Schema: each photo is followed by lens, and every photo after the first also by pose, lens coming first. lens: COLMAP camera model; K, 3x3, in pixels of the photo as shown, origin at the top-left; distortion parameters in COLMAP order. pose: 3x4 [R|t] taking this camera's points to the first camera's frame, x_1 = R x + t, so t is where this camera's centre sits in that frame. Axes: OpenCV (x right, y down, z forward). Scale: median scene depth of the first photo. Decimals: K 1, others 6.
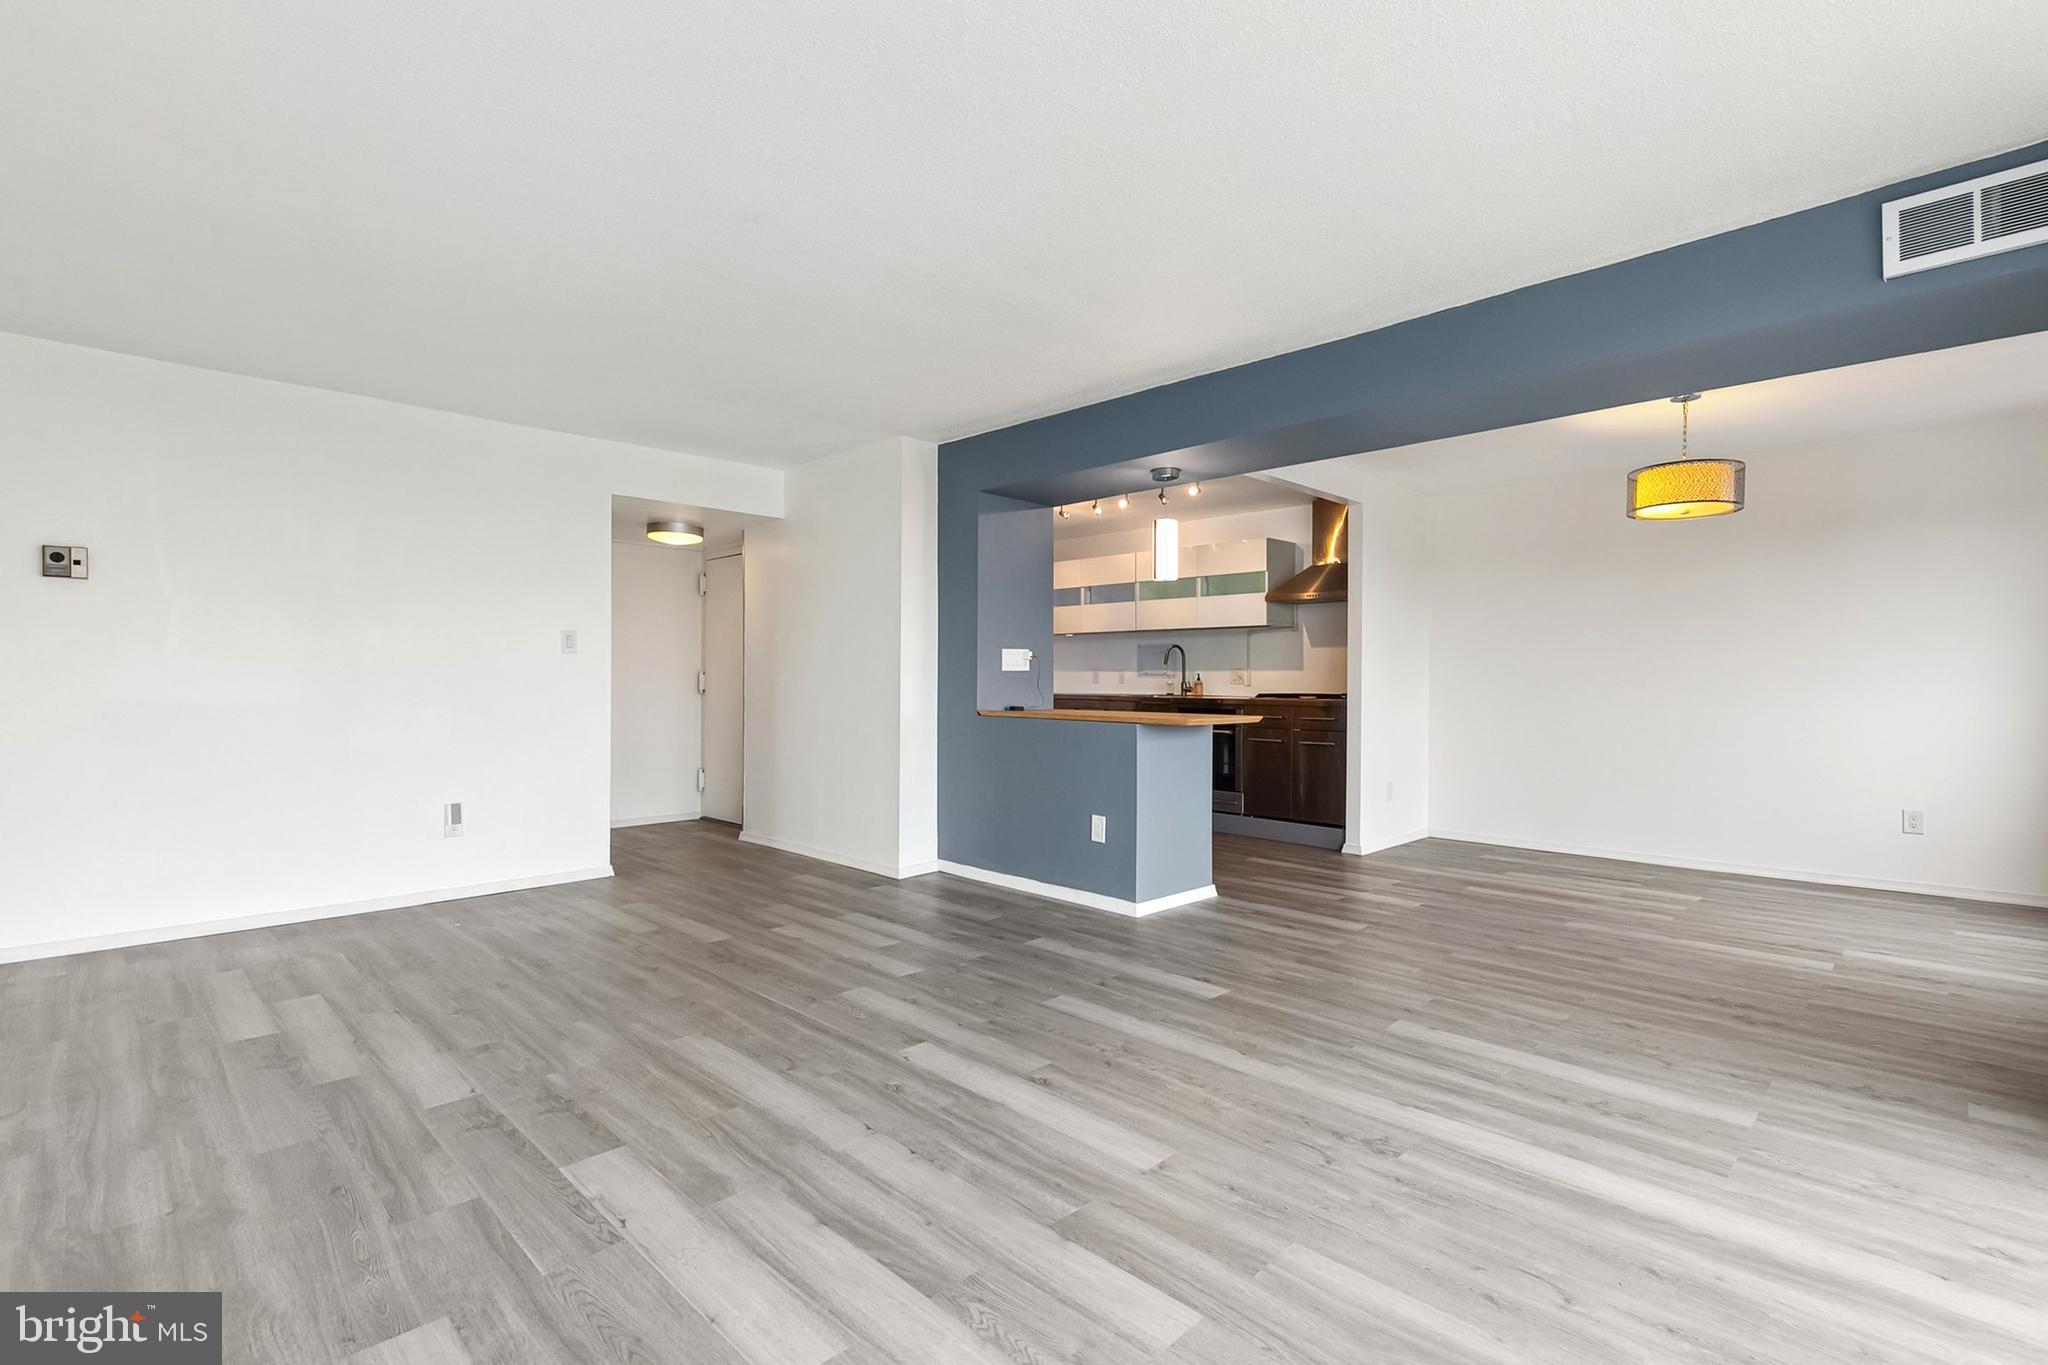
lens RADIAL K [[946.6, 0, 1020.1], [0, 946.6, 683.1], [0, 0, 1]] dist [0.006024, -0.002071]
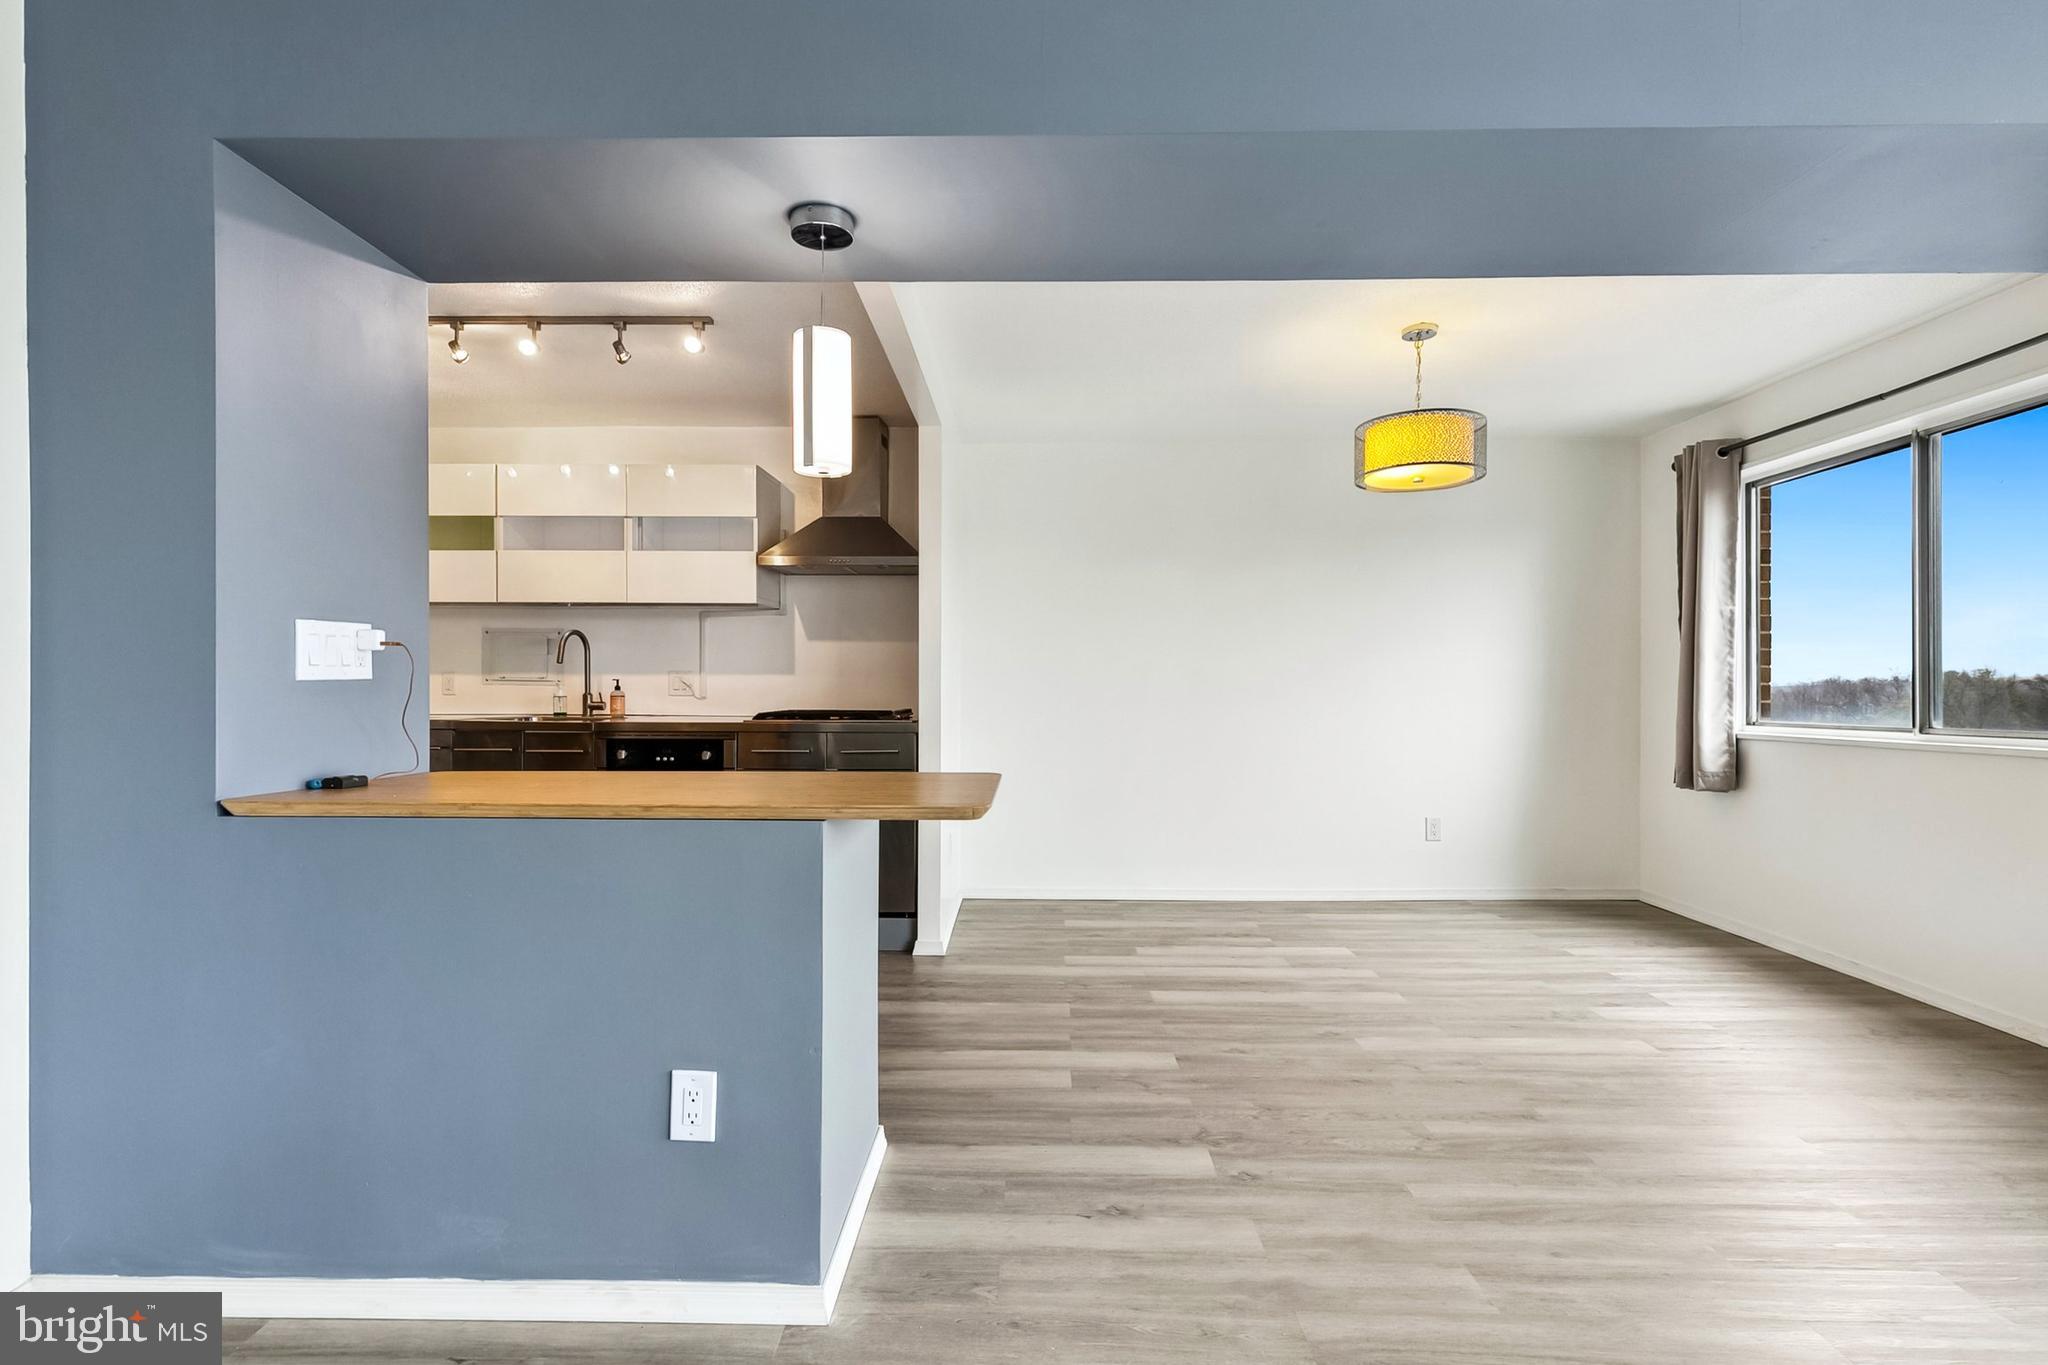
lens RADIAL K [[946.6, 0, 1029.0], [0, 946.6, 680.6], [0, 0, 1]] dist [0.006024, -0.002071]
pose [[0.715133, -0.001577, 0.698986, -0.071713], [0.001553, 0.999999, 0.000667, -0.012742], [-0.698987, 0.000608, 0.715135, 0.545010]]
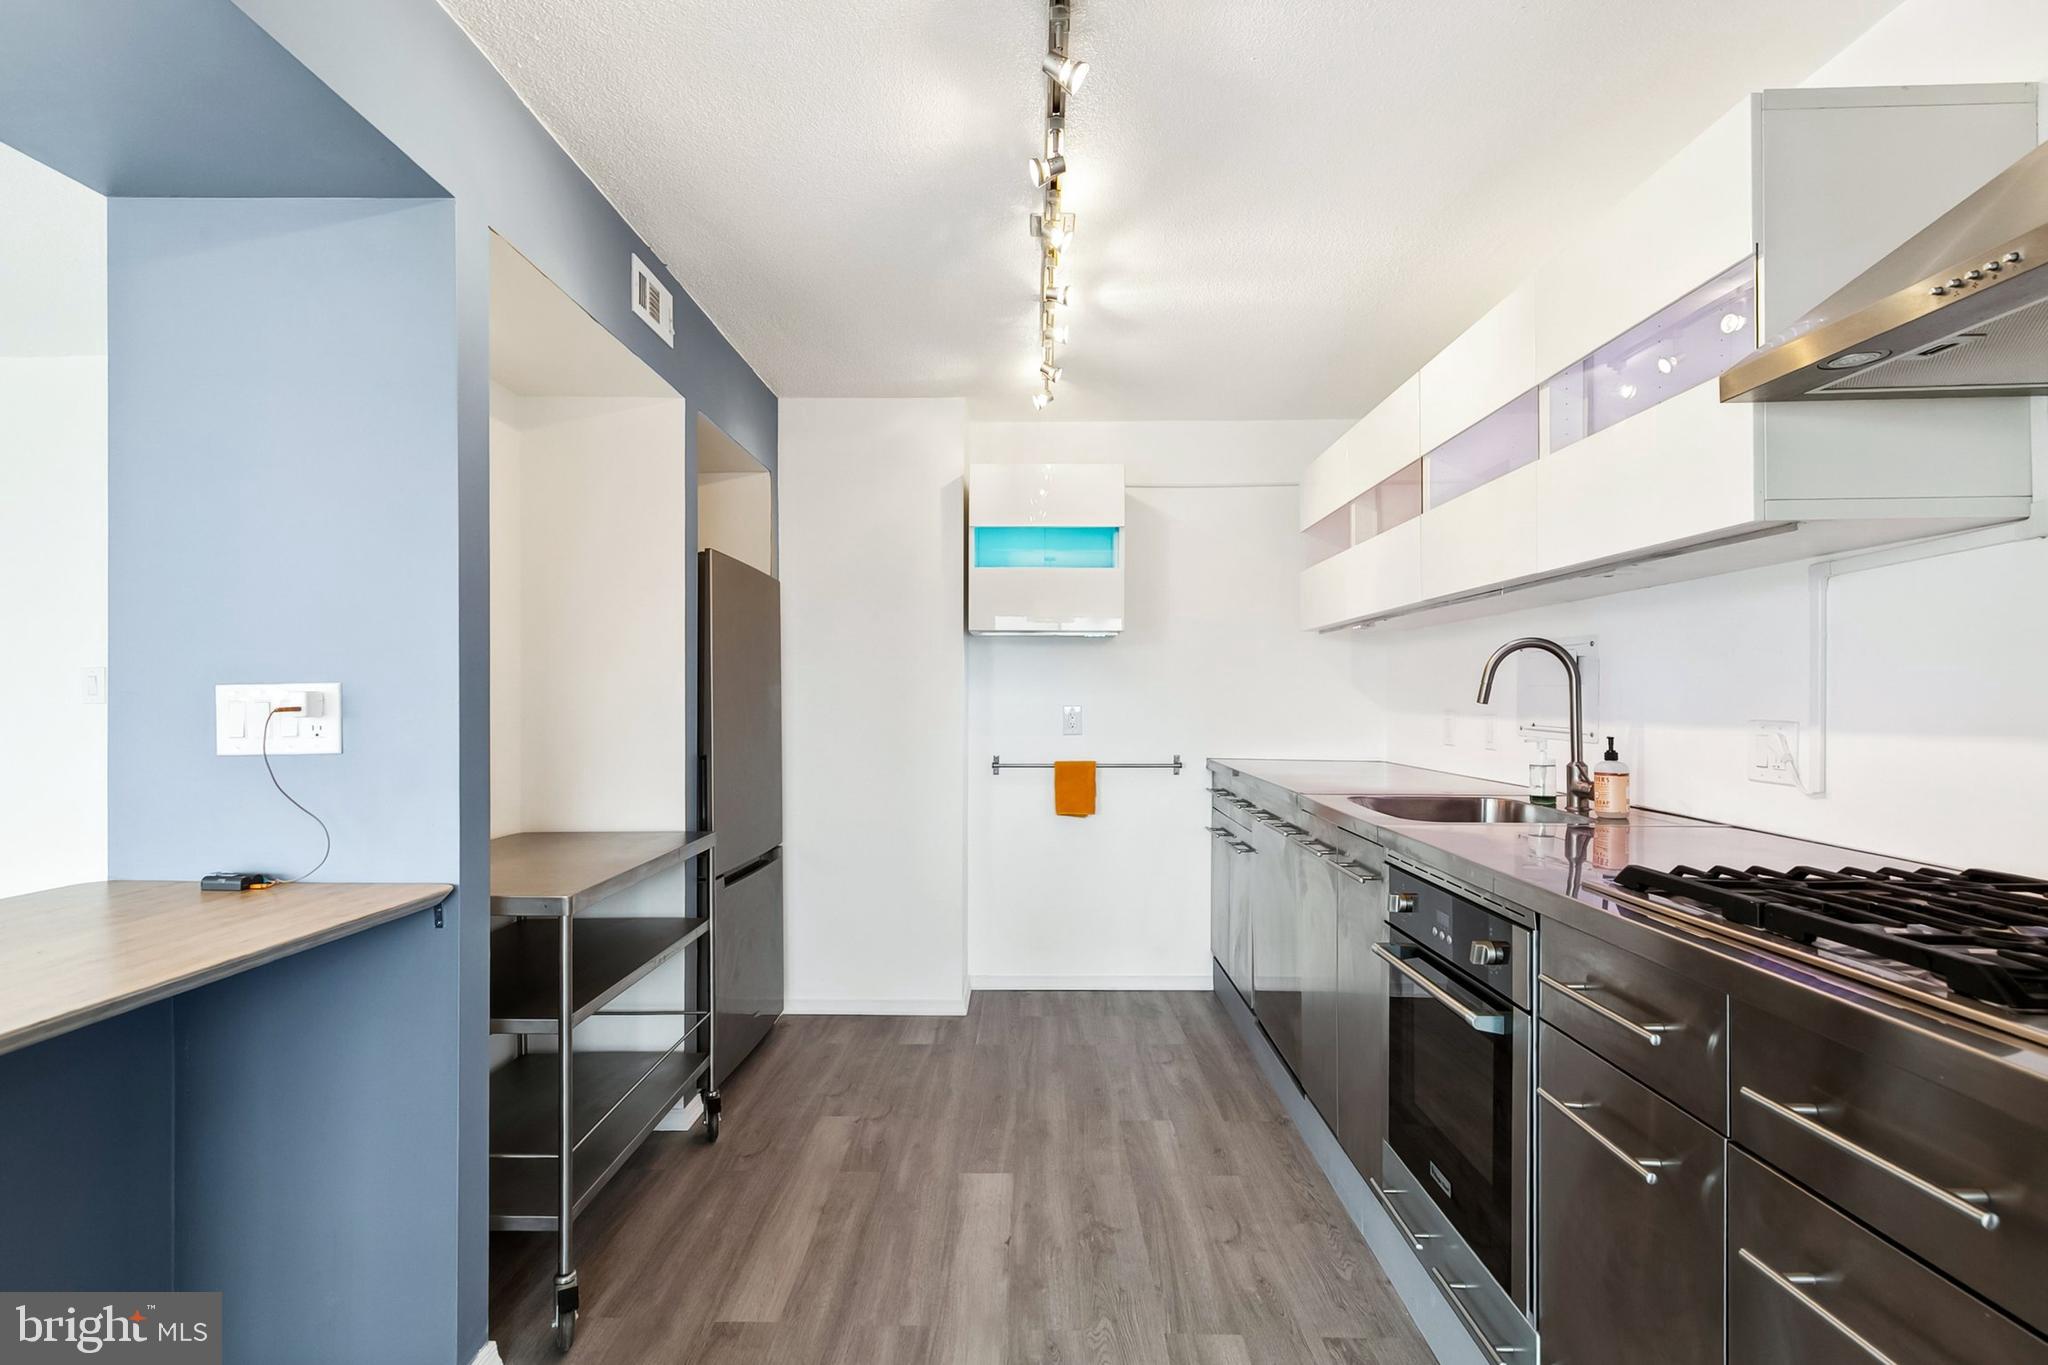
lens RADIAL K [[946.6, 0, 1017.5], [0, 946.6, 697.3], [0, 0, 1]] dist [0.006024, -0.002071]
pose [[0.694522, -0.005321, -0.719452, 0.387834], [0.003539, 0.999986, -0.003979, -0.030126], [0.719463, 0.000218, 0.694531, 0.969131]]
